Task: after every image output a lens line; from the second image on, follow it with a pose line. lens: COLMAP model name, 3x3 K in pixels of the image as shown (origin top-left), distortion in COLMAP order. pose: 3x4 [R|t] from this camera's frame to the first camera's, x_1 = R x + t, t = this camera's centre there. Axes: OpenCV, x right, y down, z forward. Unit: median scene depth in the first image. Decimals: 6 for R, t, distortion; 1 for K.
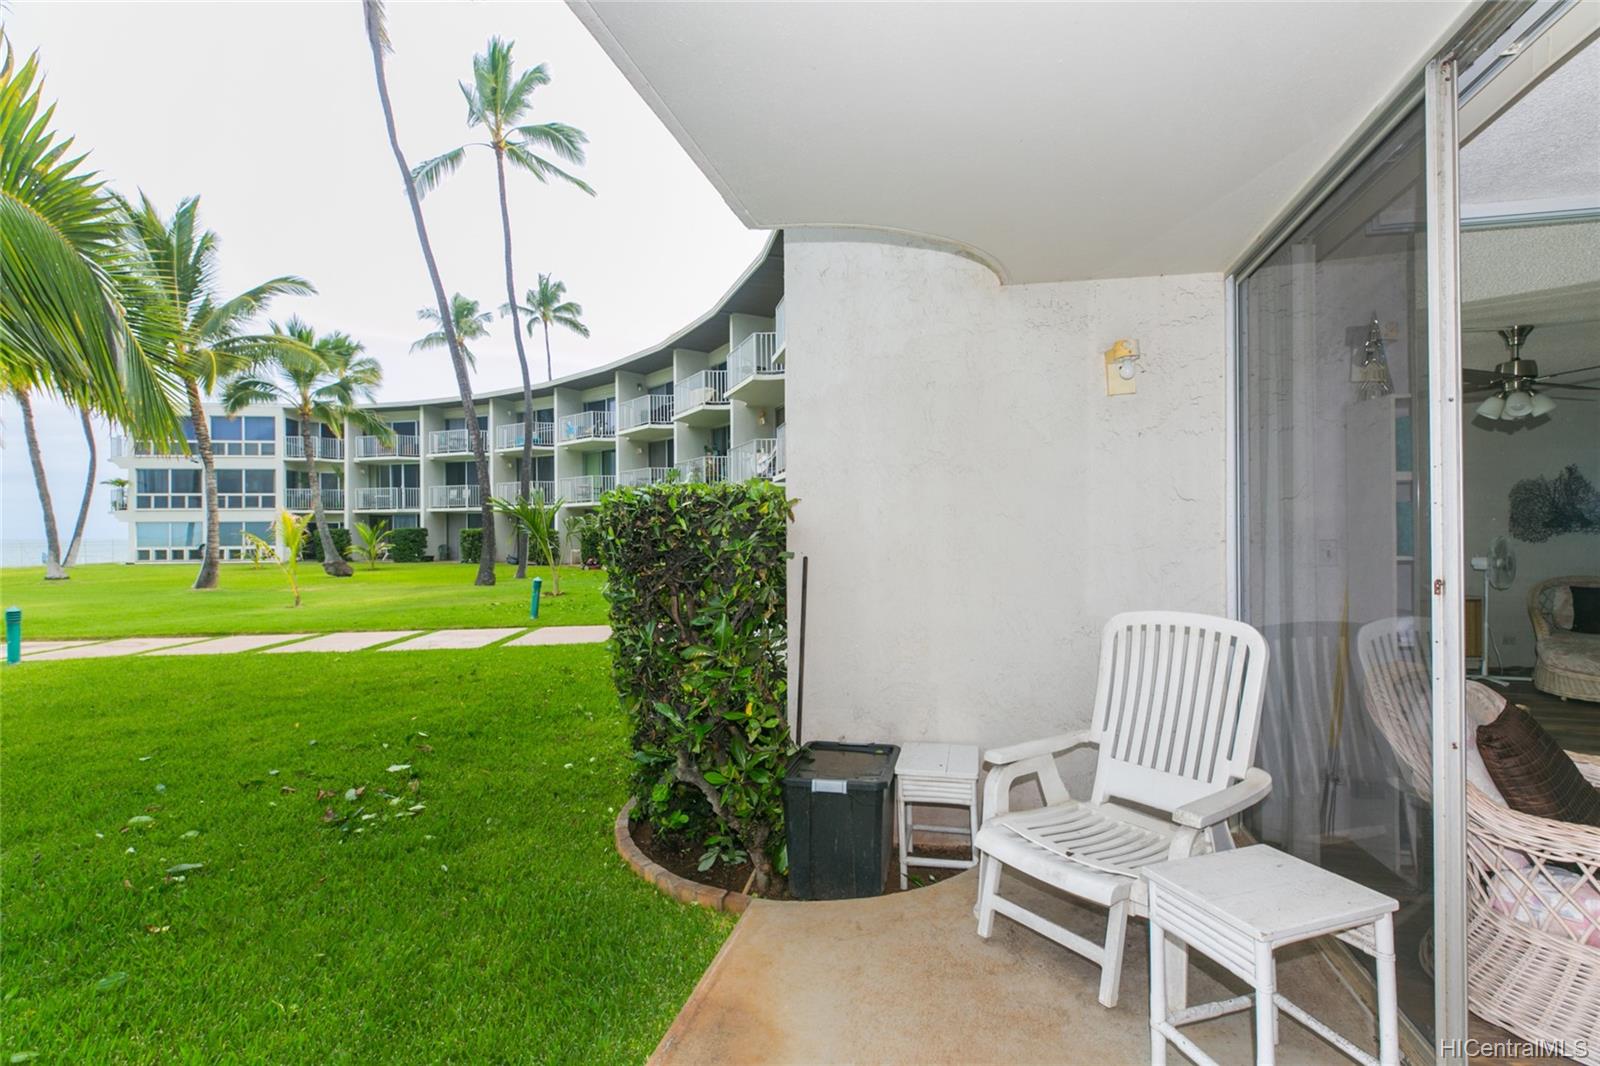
lens RADIAL K [[726.8, 0, 799.5], [0, 726.8, 527.8], [0, 0, 1]] dist [0.004096, 0.001233]
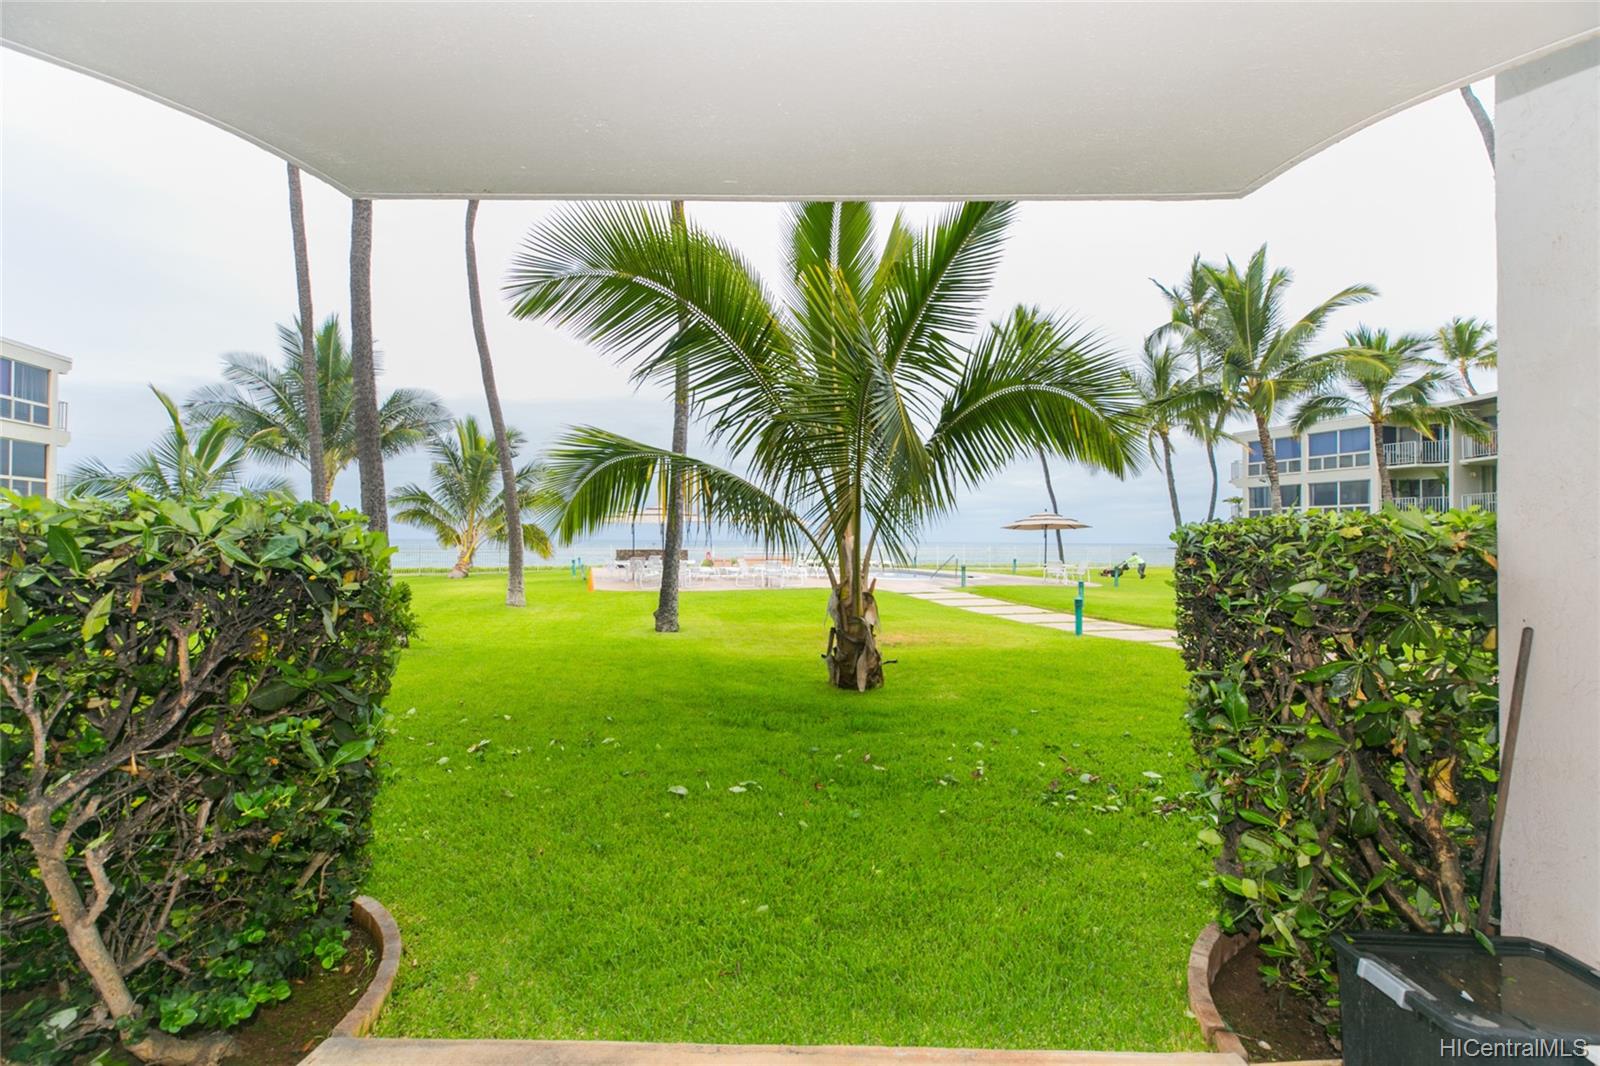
lens RADIAL K [[726.8, 0, 807.1], [0, 726.8, 529.0], [0, 0, 1]] dist [0.004096, 0.001233]
pose [[0.228630, -0.001223, -0.973513, 0.089319], [-0.007491, 0.999967, -0.003015, -0.007422], [0.973485, 0.007982, 0.228613, 0.054820]]
